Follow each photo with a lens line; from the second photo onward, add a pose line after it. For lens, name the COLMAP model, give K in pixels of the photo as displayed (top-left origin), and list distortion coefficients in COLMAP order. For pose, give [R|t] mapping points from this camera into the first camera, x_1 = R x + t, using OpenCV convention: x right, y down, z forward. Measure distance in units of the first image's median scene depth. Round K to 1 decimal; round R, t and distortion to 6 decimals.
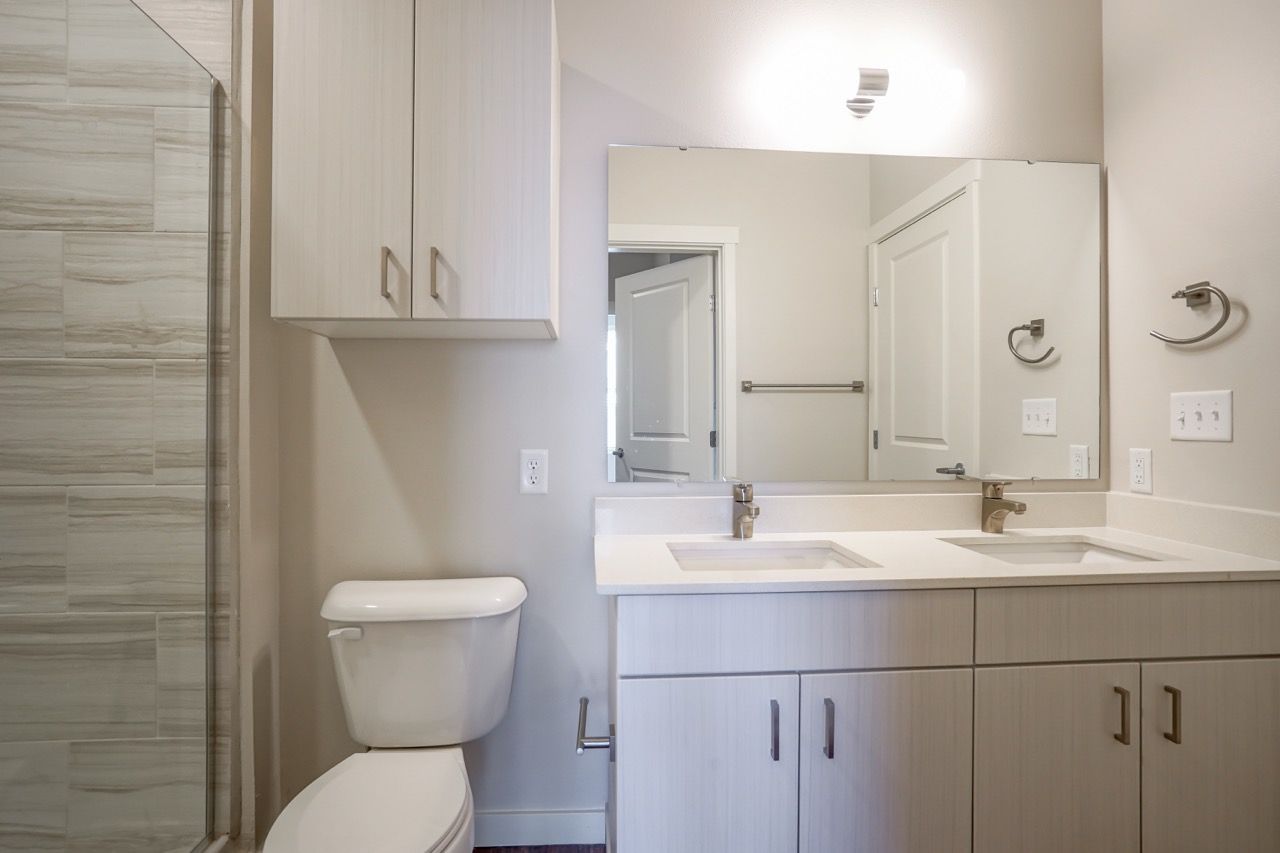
lens RADIAL K [[675.0, 0, 641.0], [0, 675.0, 422.8], [0, 0, 1]] dist [-0.031117, 0.014827]
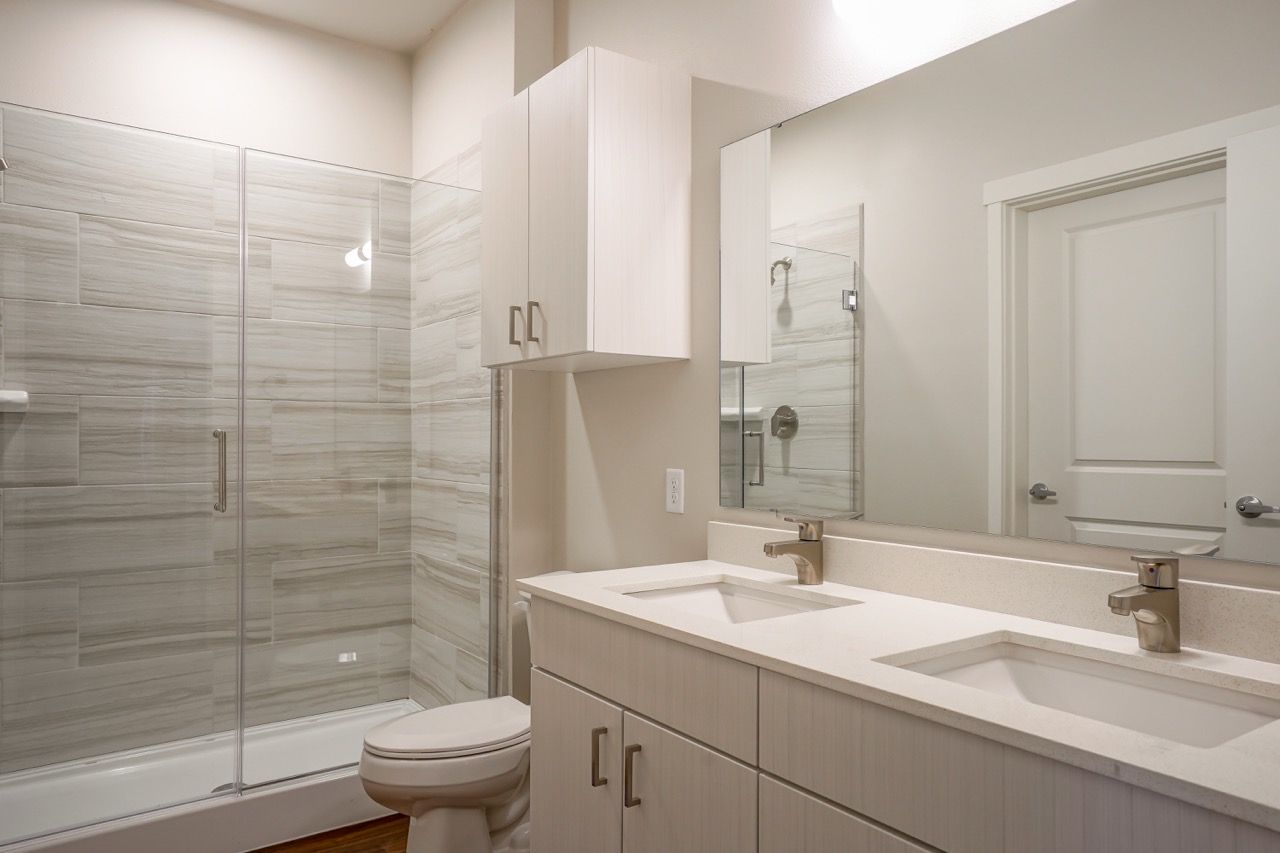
lens RADIAL K [[866.4, 0, 635.9], [0, 866.4, 430.5], [0, 0, 1]] dist [-0.009120, -0.000242]
pose [[0.517570, -0.004206, -0.855631, 1.066249], [0.001791, 0.999991, -0.003832, -0.015674], [0.855639, 0.000451, 0.517572, 0.309222]]
